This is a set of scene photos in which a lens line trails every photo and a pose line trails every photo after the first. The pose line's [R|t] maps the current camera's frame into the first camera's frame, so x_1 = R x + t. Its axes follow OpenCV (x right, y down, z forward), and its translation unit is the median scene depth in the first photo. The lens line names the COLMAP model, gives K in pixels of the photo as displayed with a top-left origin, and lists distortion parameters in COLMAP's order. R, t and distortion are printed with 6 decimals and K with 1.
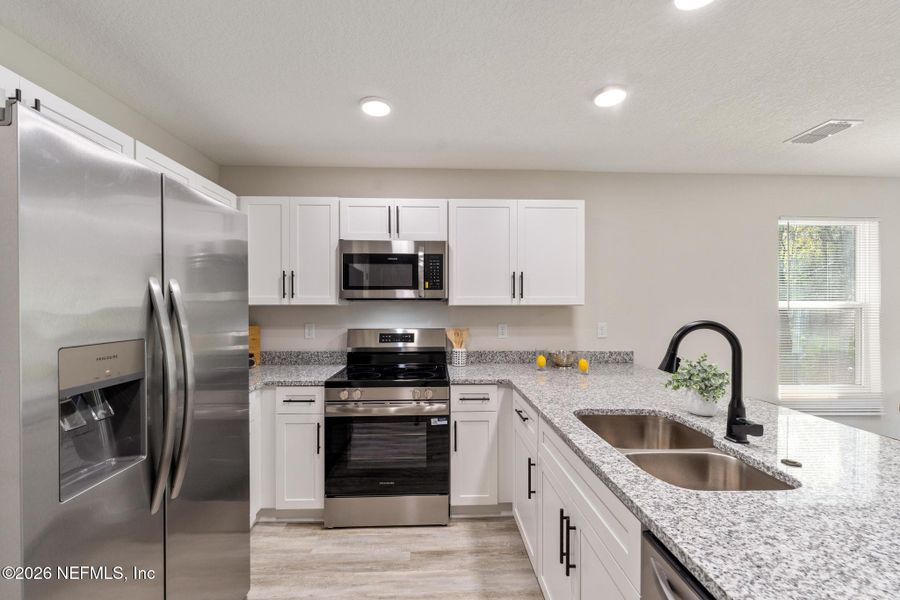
lens RADIAL K [[362.7, 0, 450.0], [0, 362.7, 306.3], [0, 0, 1]] dist [-0.000038, 0.000228]
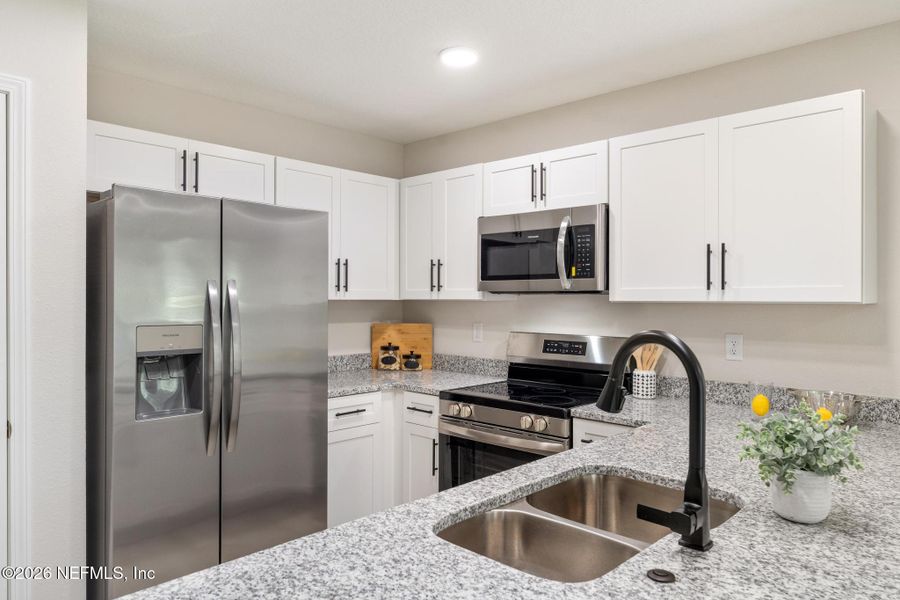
lens RADIAL K [[604.0, 0, 450.0], [0, 604.0, 300.0], [0, 0, 1]] dist [0.003261, 0.001919]
pose [[0.699643, 0.005409, -0.714472, 0.591830], [-0.006968, 0.999975, 0.000747, -0.003886], [0.714459, 0.004456, 0.699663, 0.033436]]
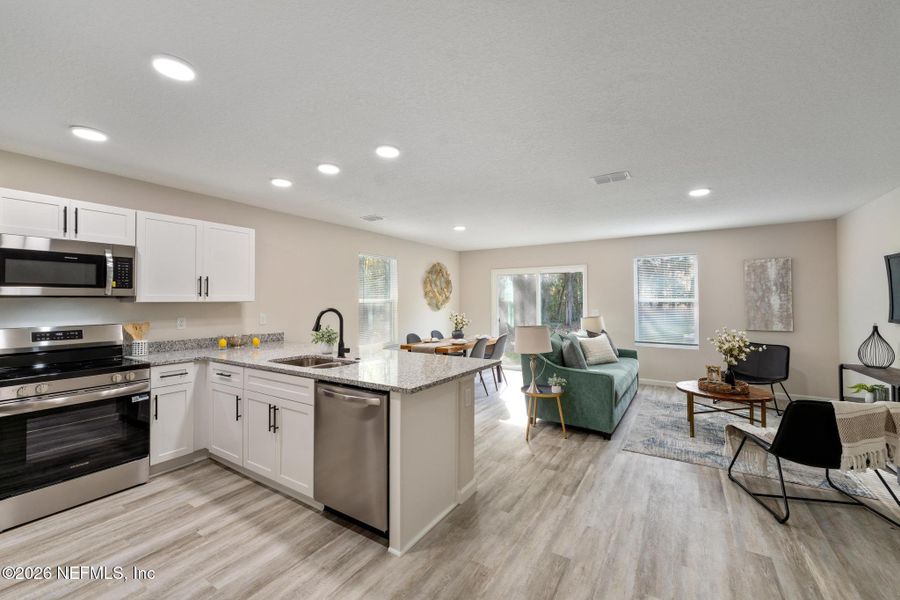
lens RADIAL K [[366.9, 0, 448.1], [0, 366.9, 292.6], [0, 0, 1]] dist [-0.000163, 0.000365]
pose [[0.573856, 0.016398, 0.818792, -0.400834], [0.005403, 0.999702, -0.023808, -0.000092], [-0.818938, 0.018086, 0.573597, -0.491216]]
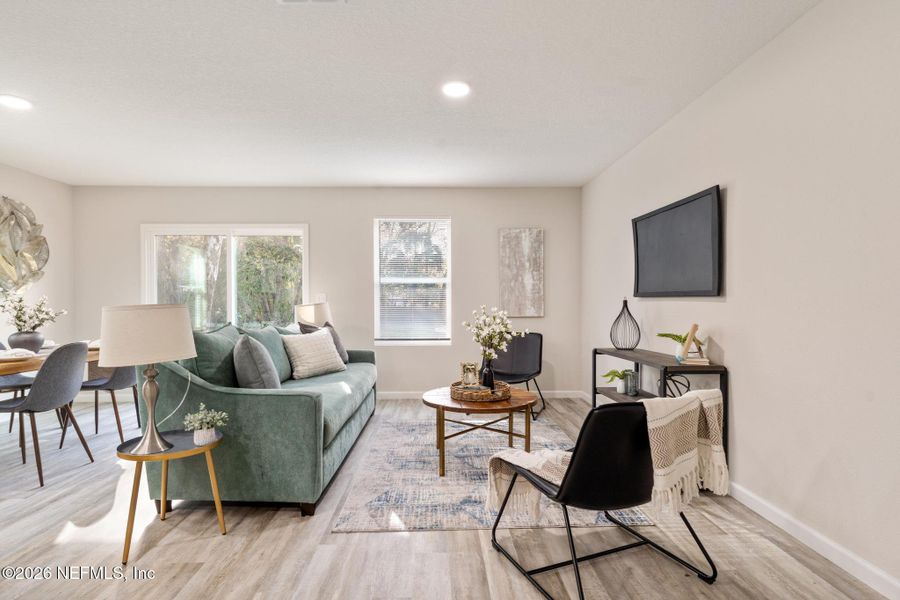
lens RADIAL K [[464.8, 0, 448.1], [0, 464.8, 304.2], [0, 0, 1]] dist [-0.002071, -0.000353]
pose [[0.015191, -0.005719, 0.999868, 0.182979], [0.007214, 0.999958, 0.005610, 0.101950], [-0.999859, 0.007128, 0.015232, -0.475074]]
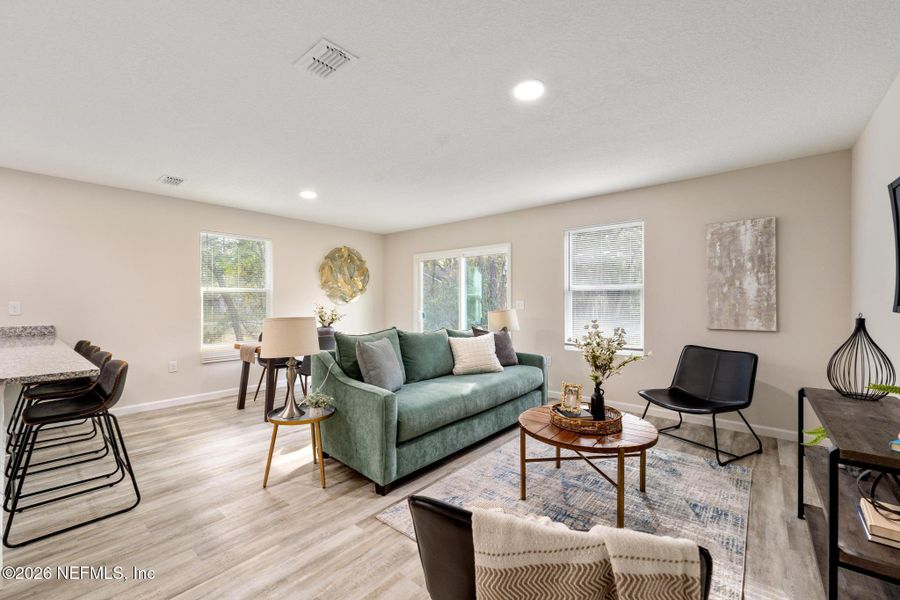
lens RADIAL K [[371.2, 0, 446.0], [0, 371.2, 300.9], [0, 0, 1]] dist [0.002244, 0.000194]
pose [[0.682170, -0.001718, 0.731192, 0.575517], [0.006031, 0.999976, -0.003277, 0.064743], [-0.731169, 0.006645, 0.682164, -0.921190]]
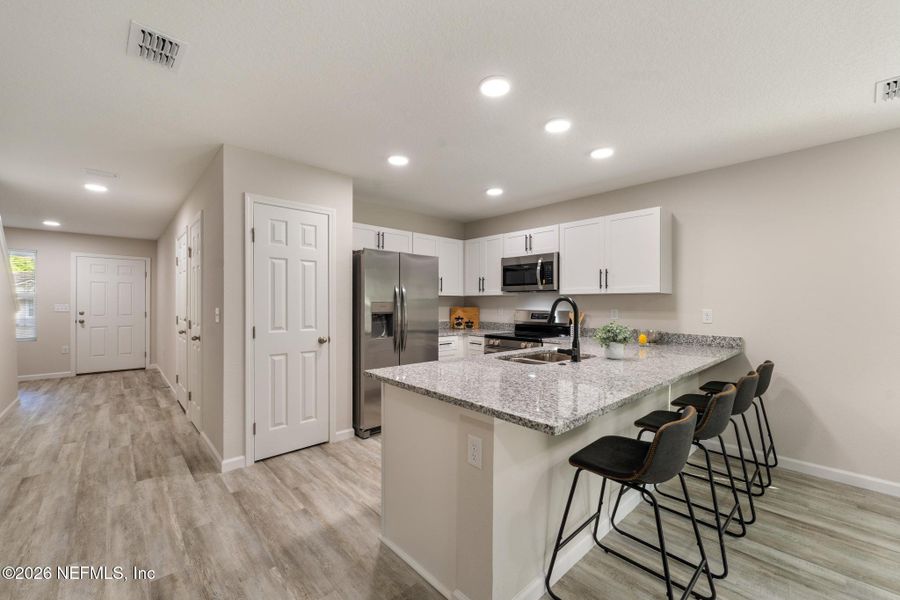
lens RADIAL K [[362.7, 0, 450.0], [0, 362.7, 306.3], [0, 0, 1]] dist [-0.000038, 0.000228]
pose [[0.645613, 0.009710, -0.763603, 0.883684], [-0.006818, 0.999953, 0.006951, 0.040805], [0.763634, 0.000718, 0.645649, -0.334944]]
